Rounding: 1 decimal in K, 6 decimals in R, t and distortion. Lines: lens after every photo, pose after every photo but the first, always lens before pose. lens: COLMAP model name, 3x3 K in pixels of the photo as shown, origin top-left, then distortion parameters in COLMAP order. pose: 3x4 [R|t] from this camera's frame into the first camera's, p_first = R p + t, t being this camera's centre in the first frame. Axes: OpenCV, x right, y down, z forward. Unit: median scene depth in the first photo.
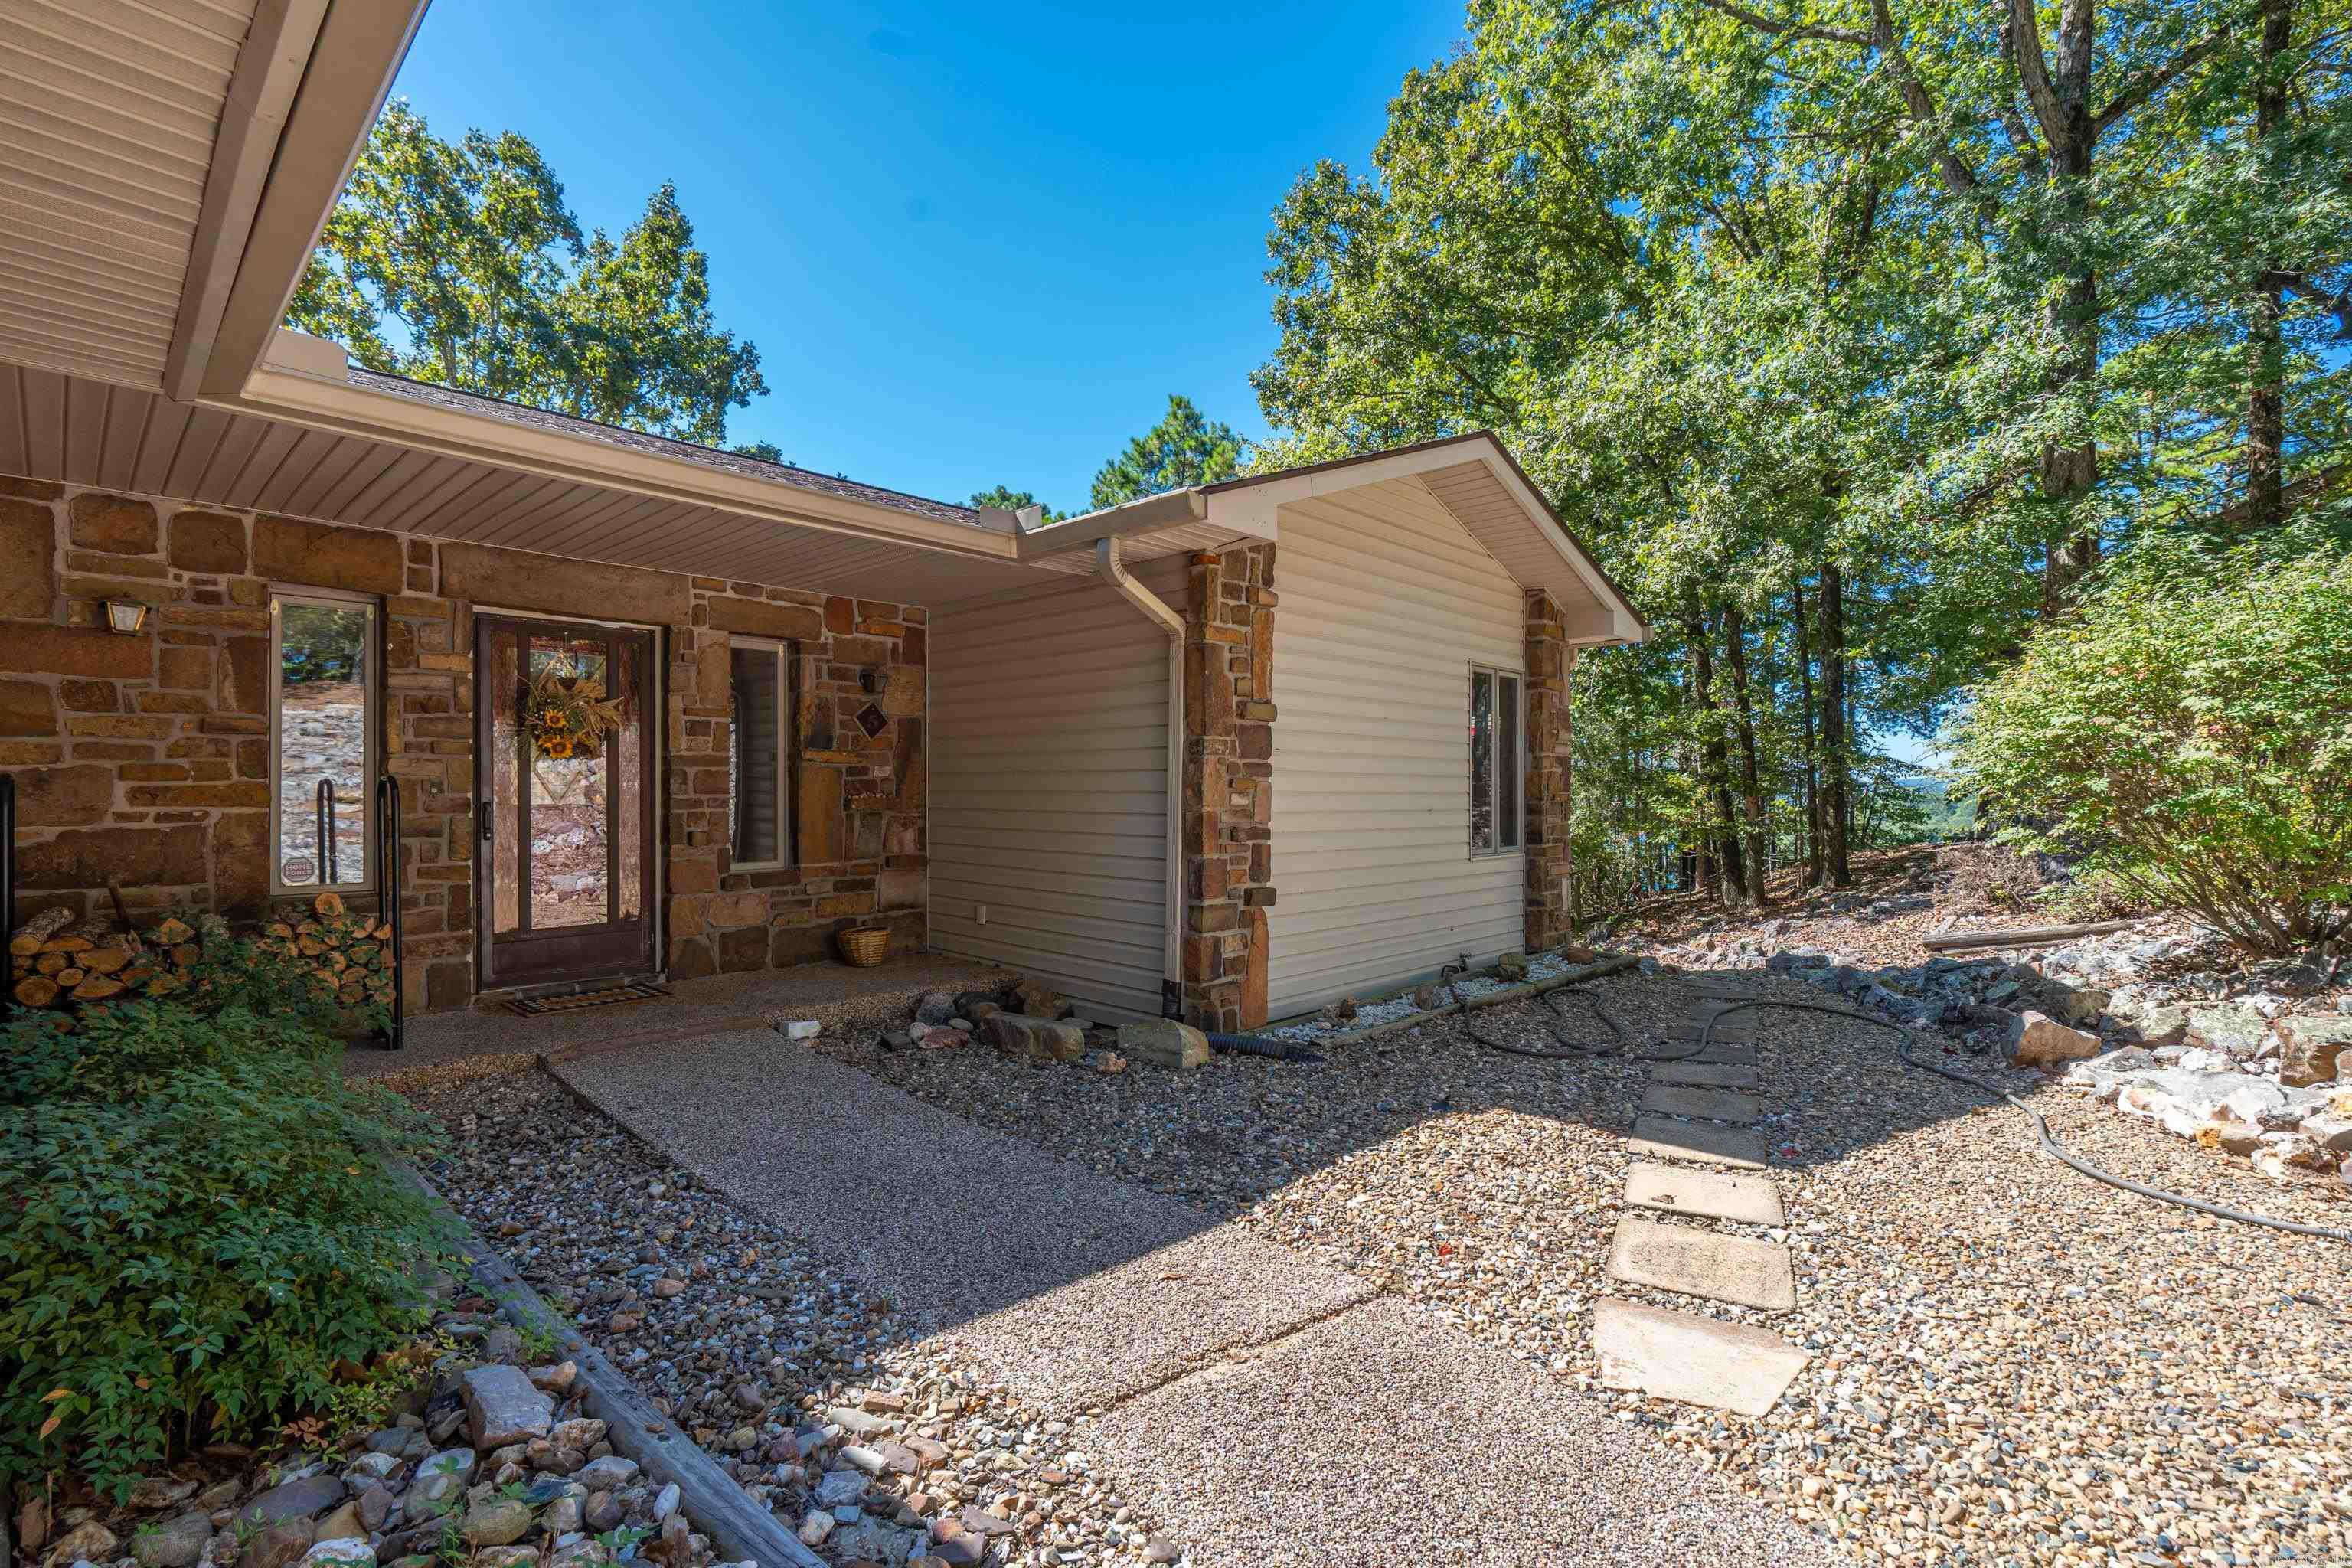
lens RADIAL K [[1043.3, 0, 1161.4], [0, 1043.3, 793.0], [0, 0, 1]] dist [0.002503, 0.000335]
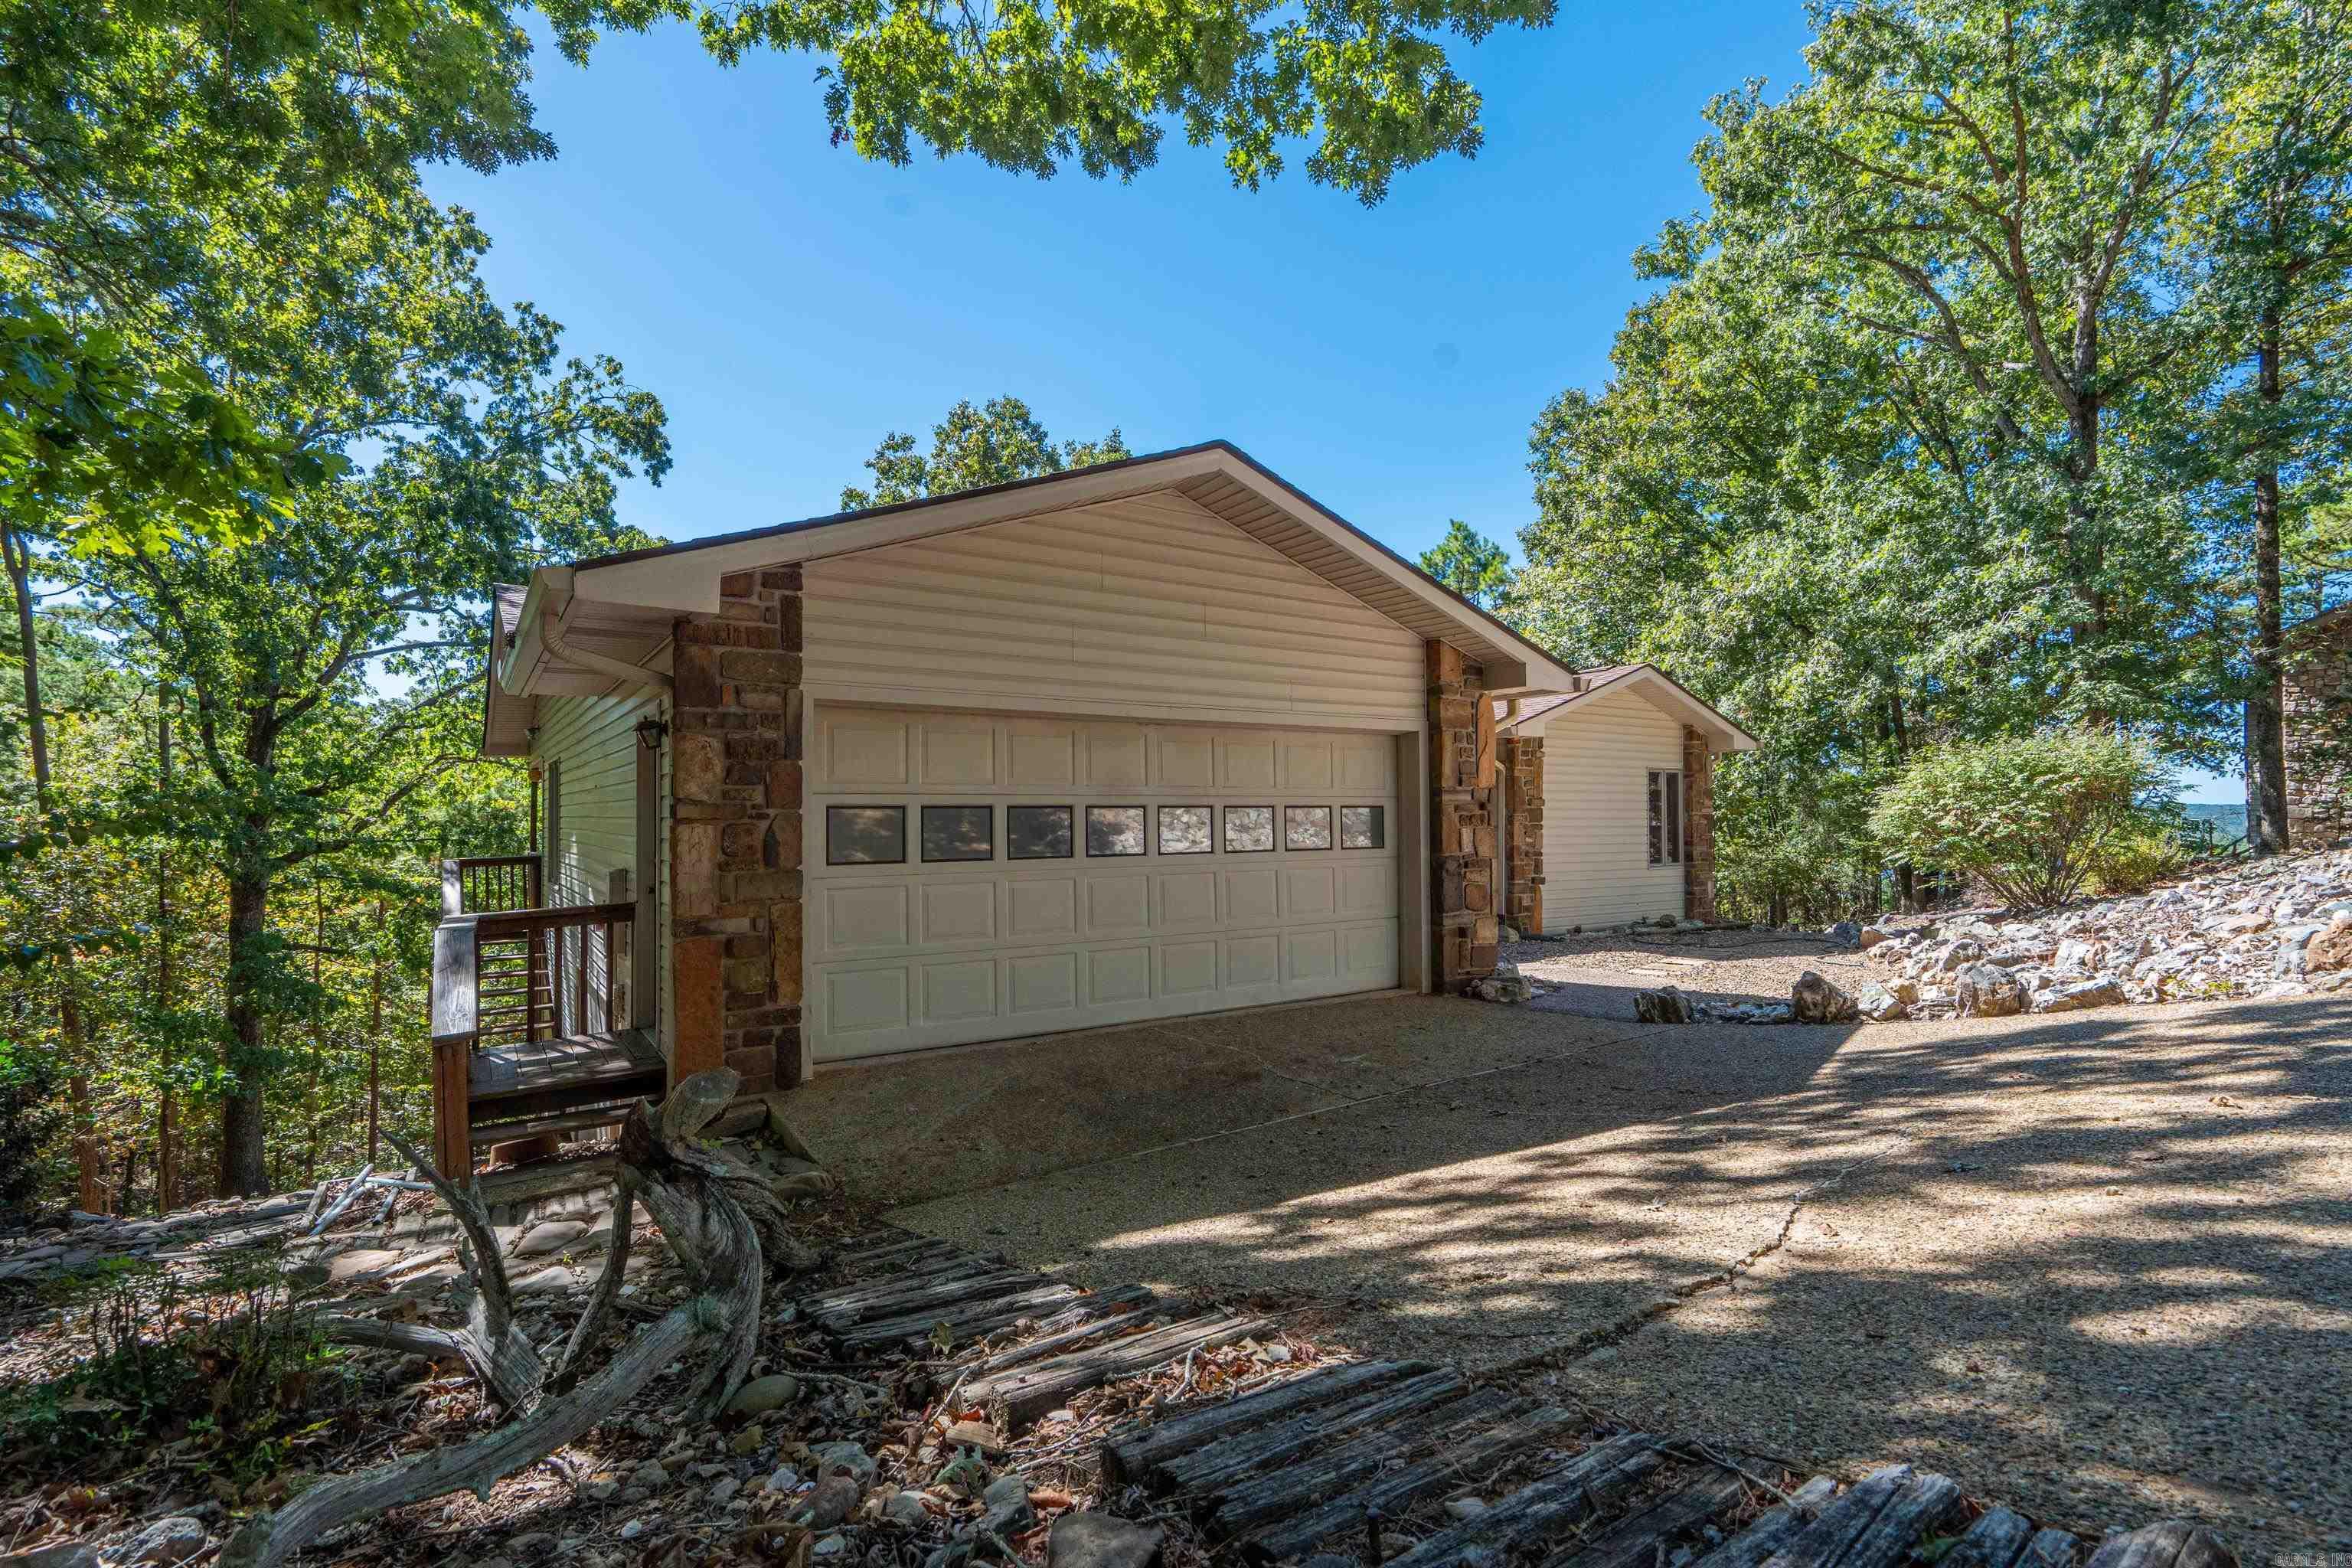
lens RADIAL K [[1069.3, 0, 1169.8], [0, 1069.3, 783.5], [0, 0, 1]] dist [-0.000671, -0.000305]
pose [[0.976382, -0.009500, -0.215841, -0.199859], [0.001962, 0.999382, -0.035110, -0.038222], [0.216041, 0.033857, 0.975797, -1.583772]]
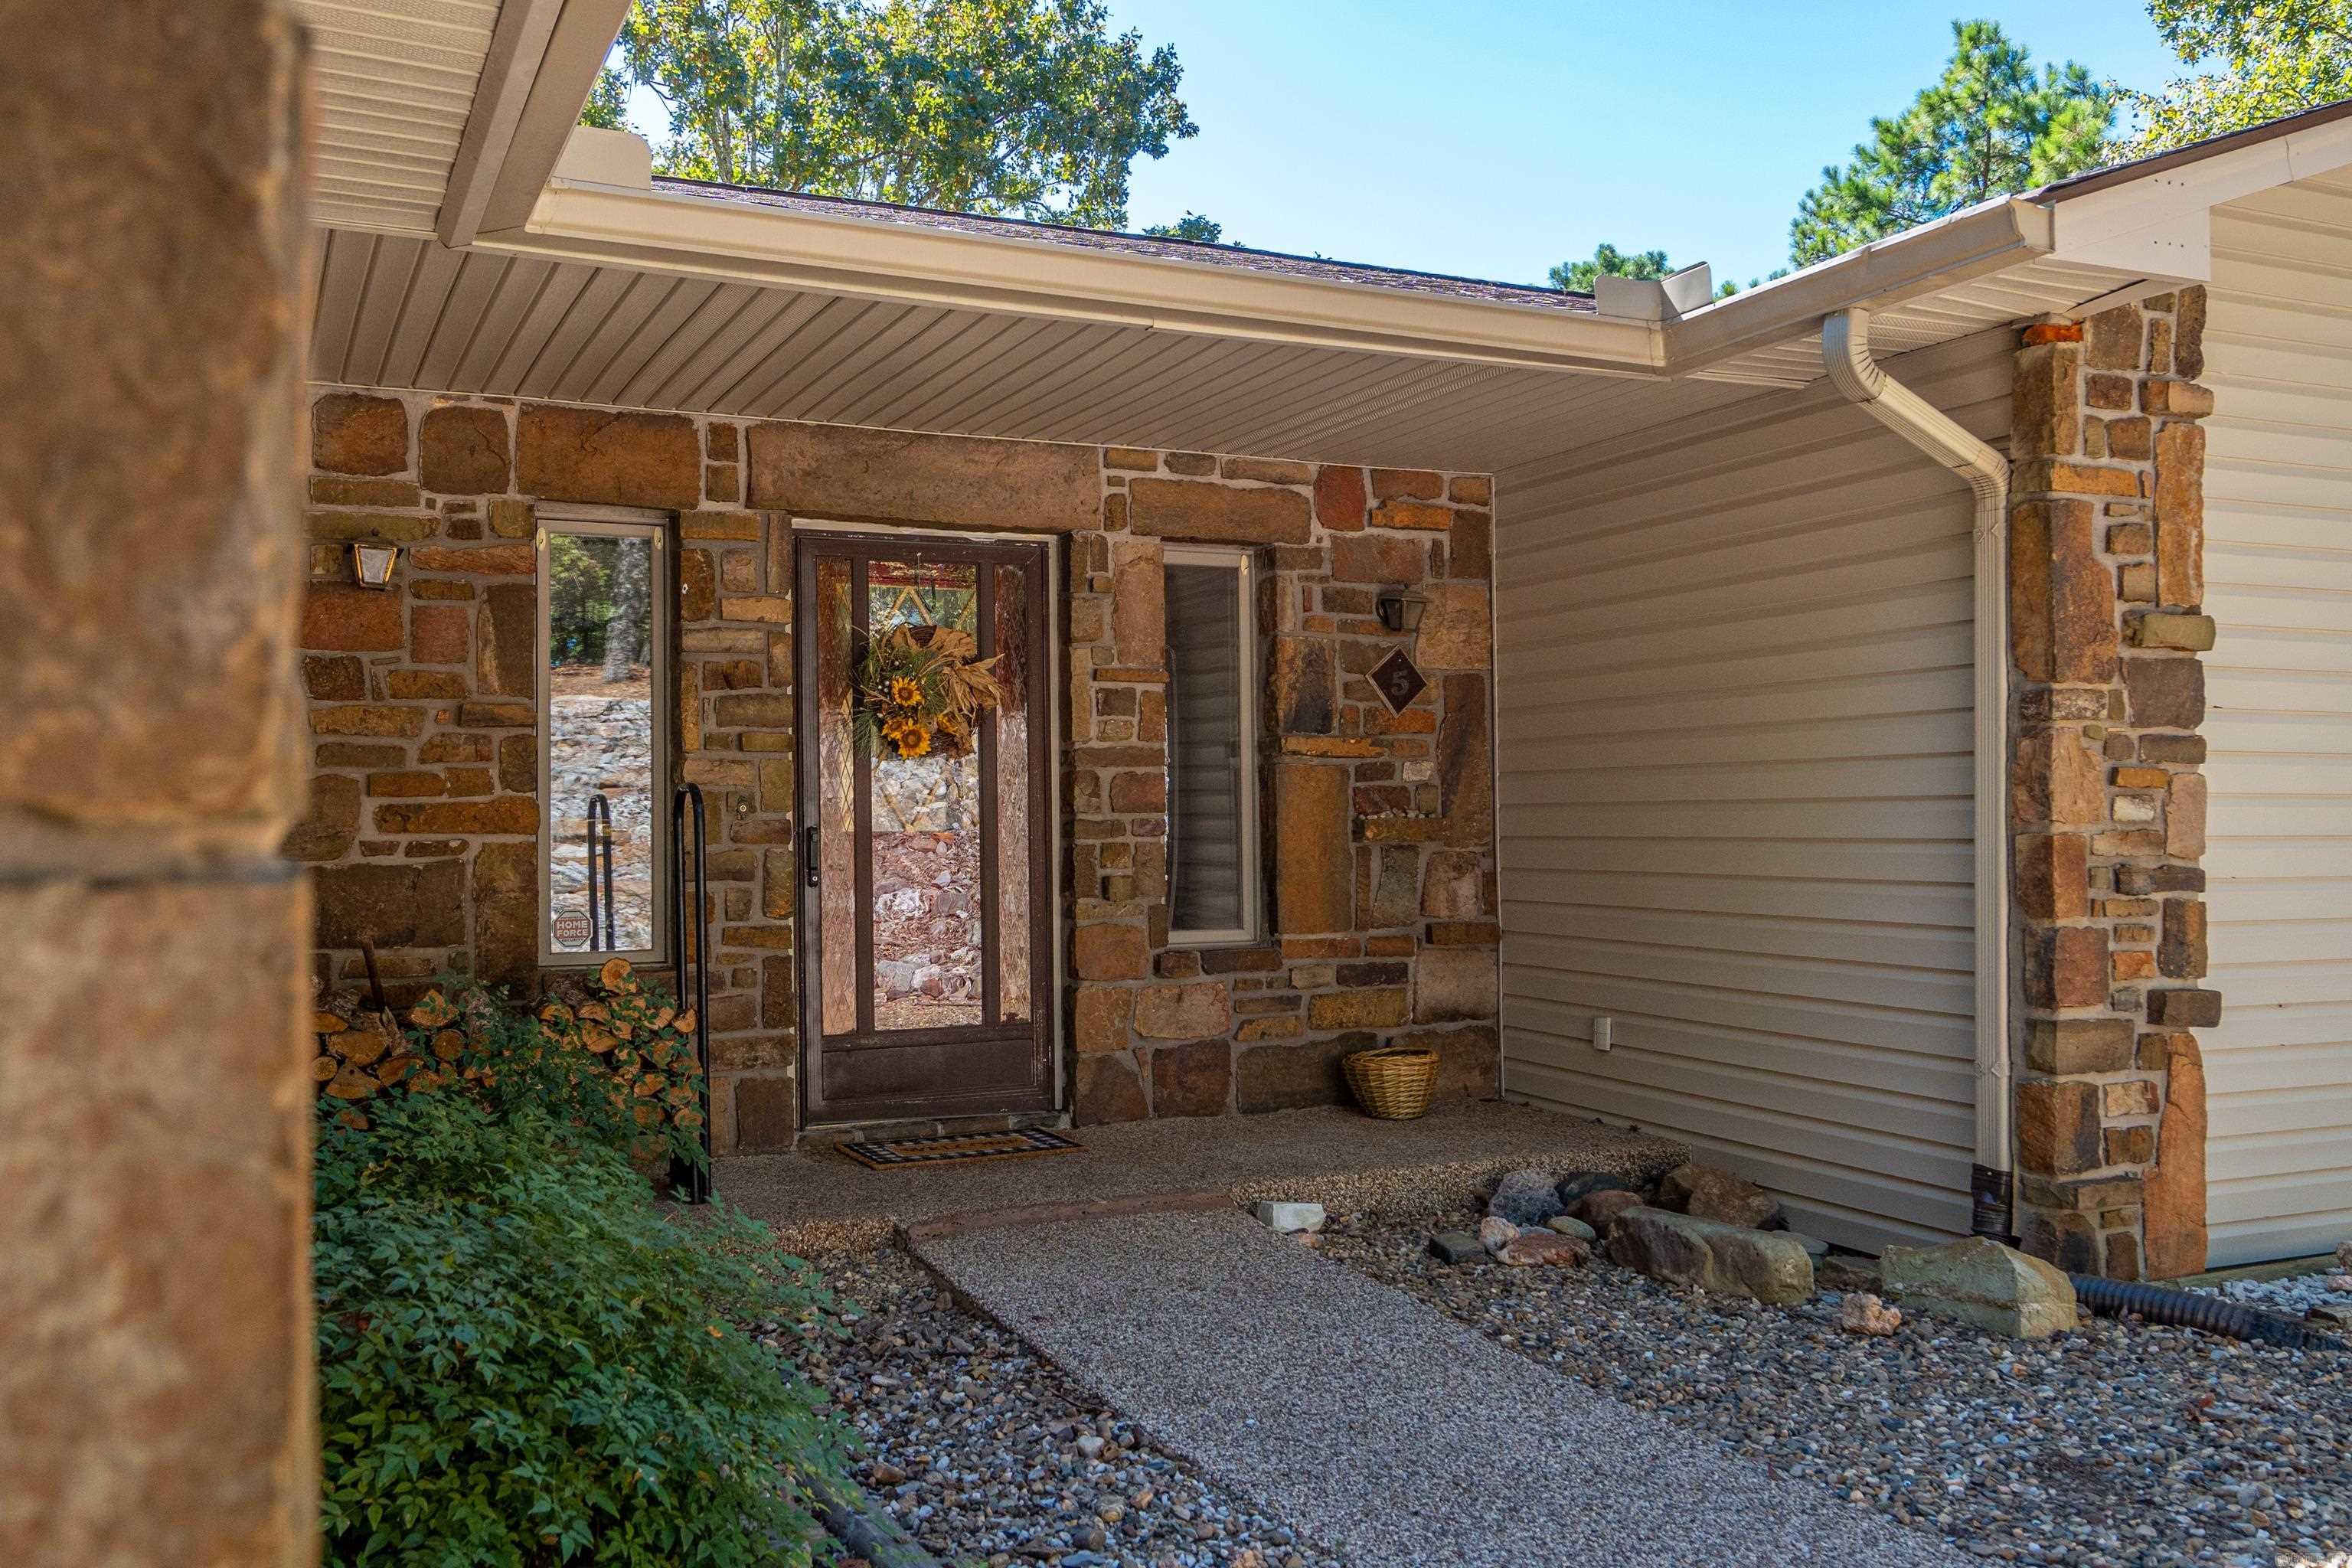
lens RADIAL K [[1976.3, 0, 1176.0], [0, 1976.3, 784.0], [0, 0, 1]] dist [0.006831, 0.012565]
pose [[0.932442, -0.015034, -0.361006, -0.008980], [0.006401, 0.999664, -0.025098, 0.014978], [0.361263, 0.021092, 0.932226, -0.038089]]
